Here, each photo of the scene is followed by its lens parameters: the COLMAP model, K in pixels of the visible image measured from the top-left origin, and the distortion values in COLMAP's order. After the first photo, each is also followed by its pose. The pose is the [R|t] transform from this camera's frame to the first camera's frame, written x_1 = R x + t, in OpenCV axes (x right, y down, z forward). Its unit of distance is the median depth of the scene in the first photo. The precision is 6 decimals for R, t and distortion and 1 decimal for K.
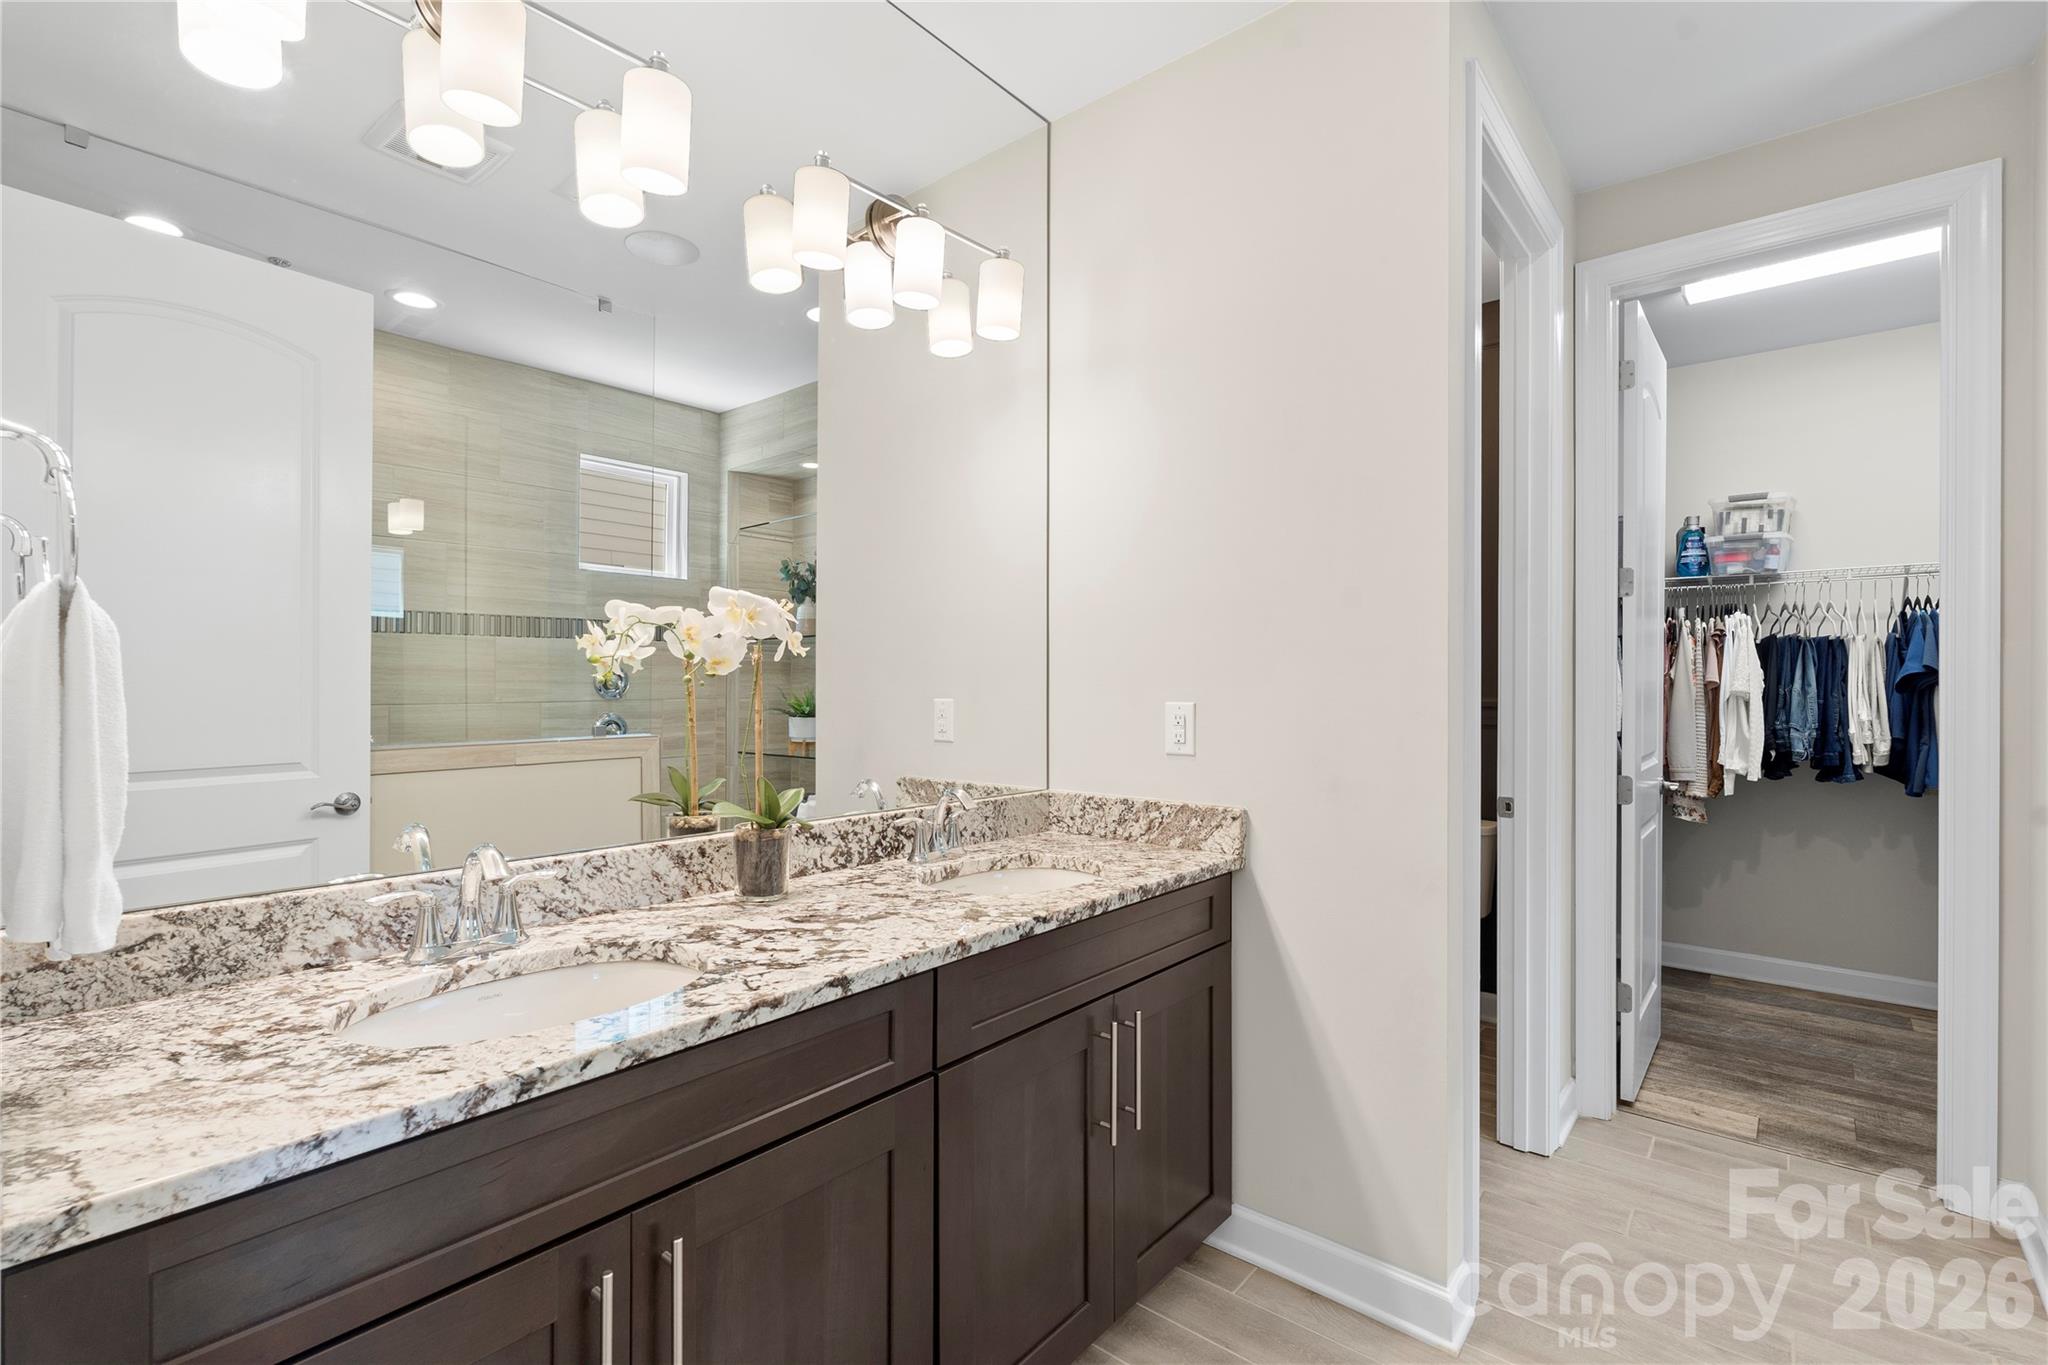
lens RADIAL K [[903.4, 0, 1034.9], [0, 903.4, 686.8], [0, 0, 1]] dist [-0.002996, 0.000714]
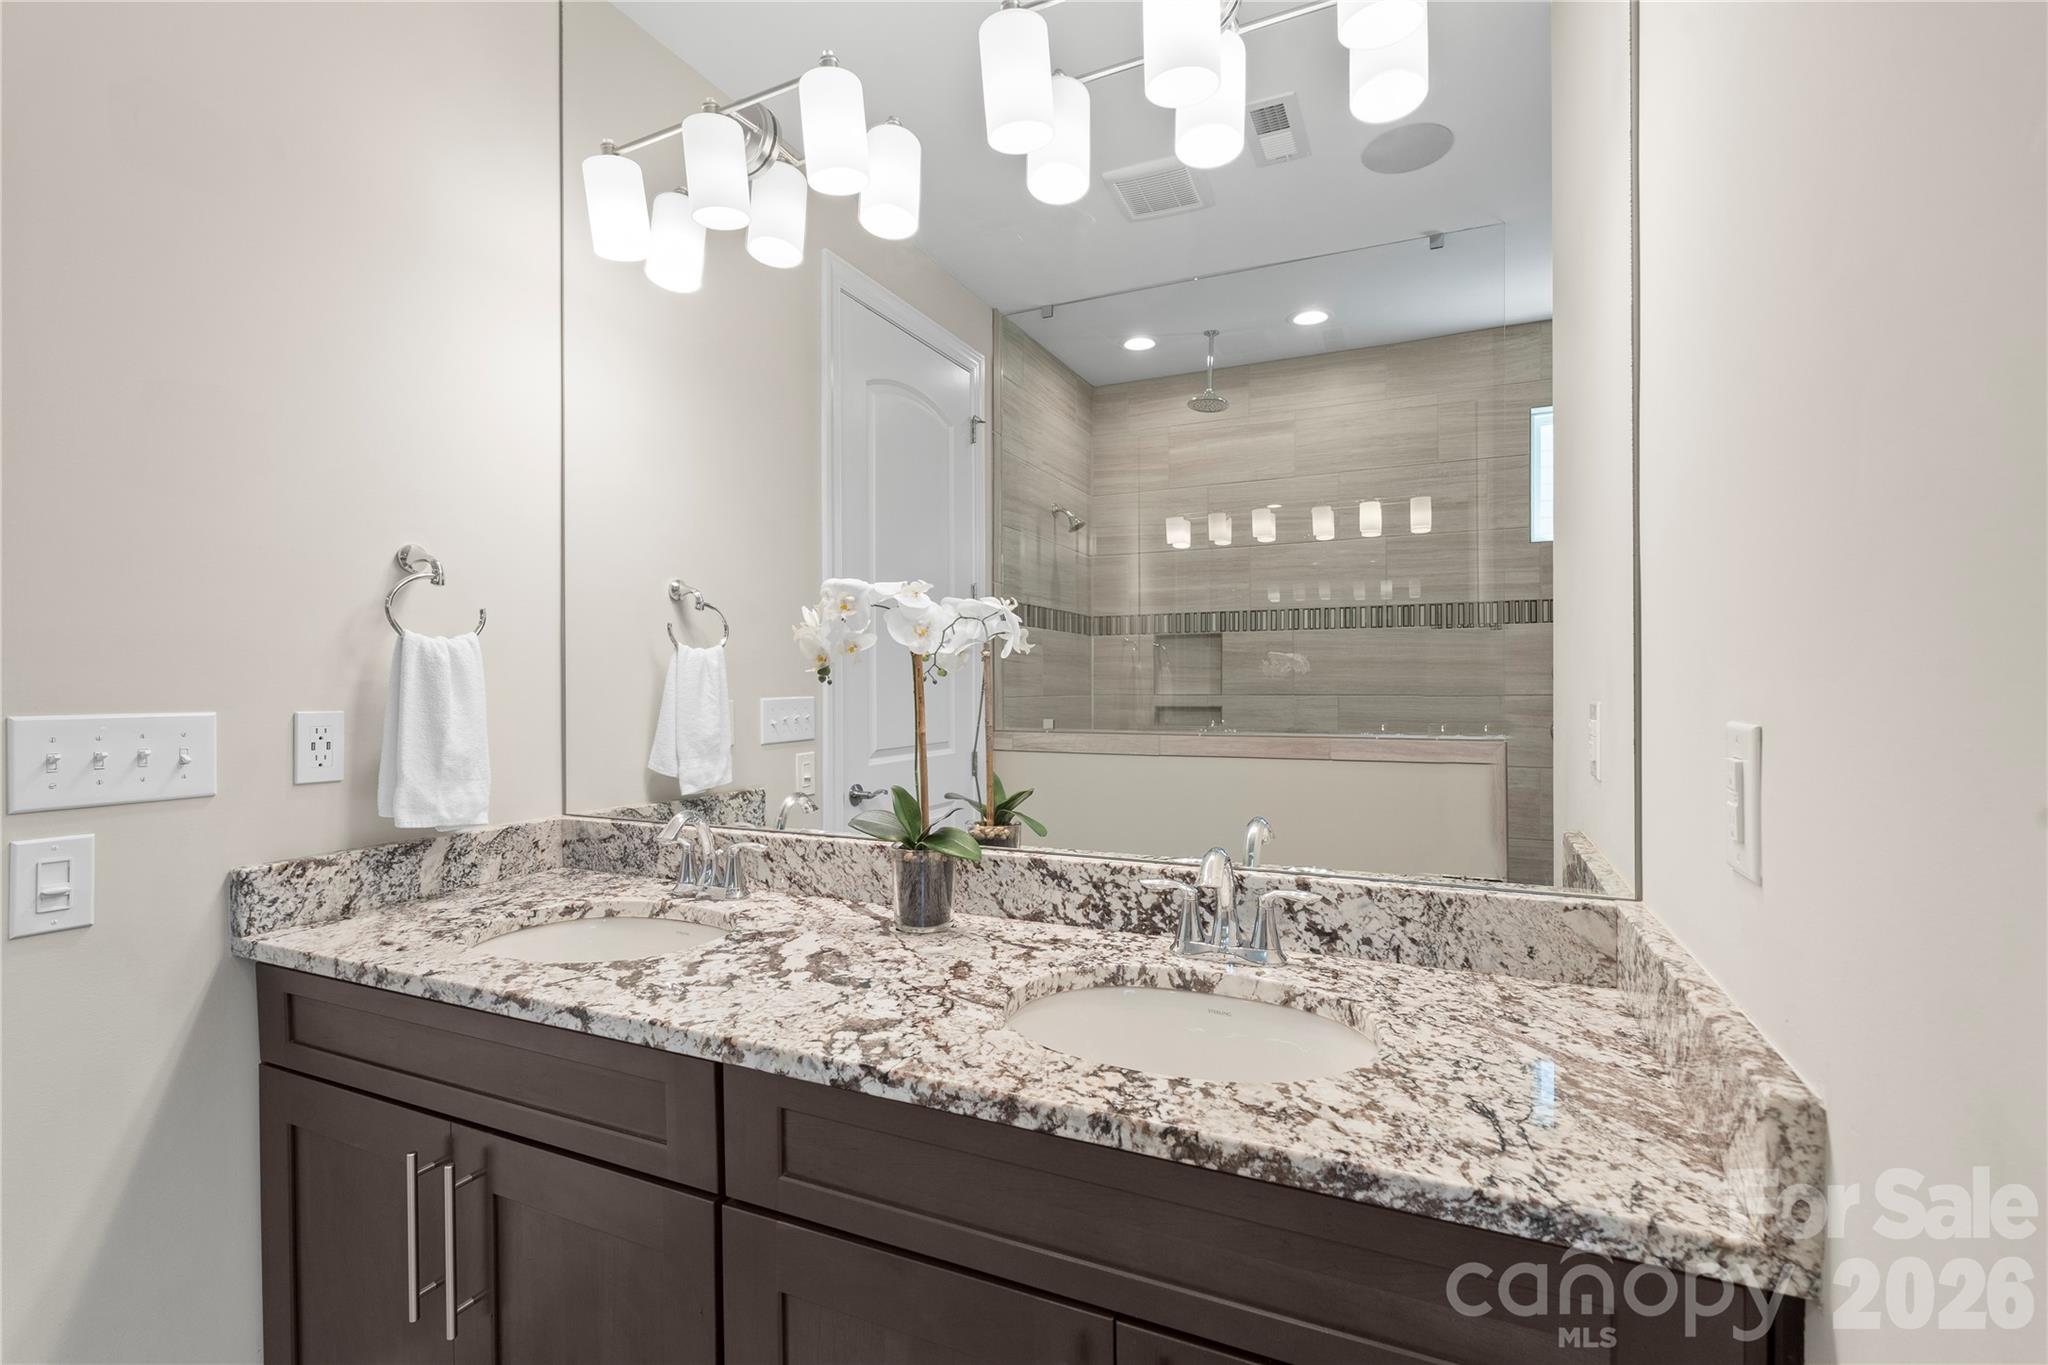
lens RADIAL K [[903.4, 0, 1031.0], [0, 903.4, 678.8], [0, 0, 1]] dist [-0.002996, 0.000714]
pose [[0.270820, -0.002692, -0.962626, 0.621404], [0.008188, 0.999966, -0.000493, -0.006162], [0.962595, -0.007748, 0.270833, 0.942672]]
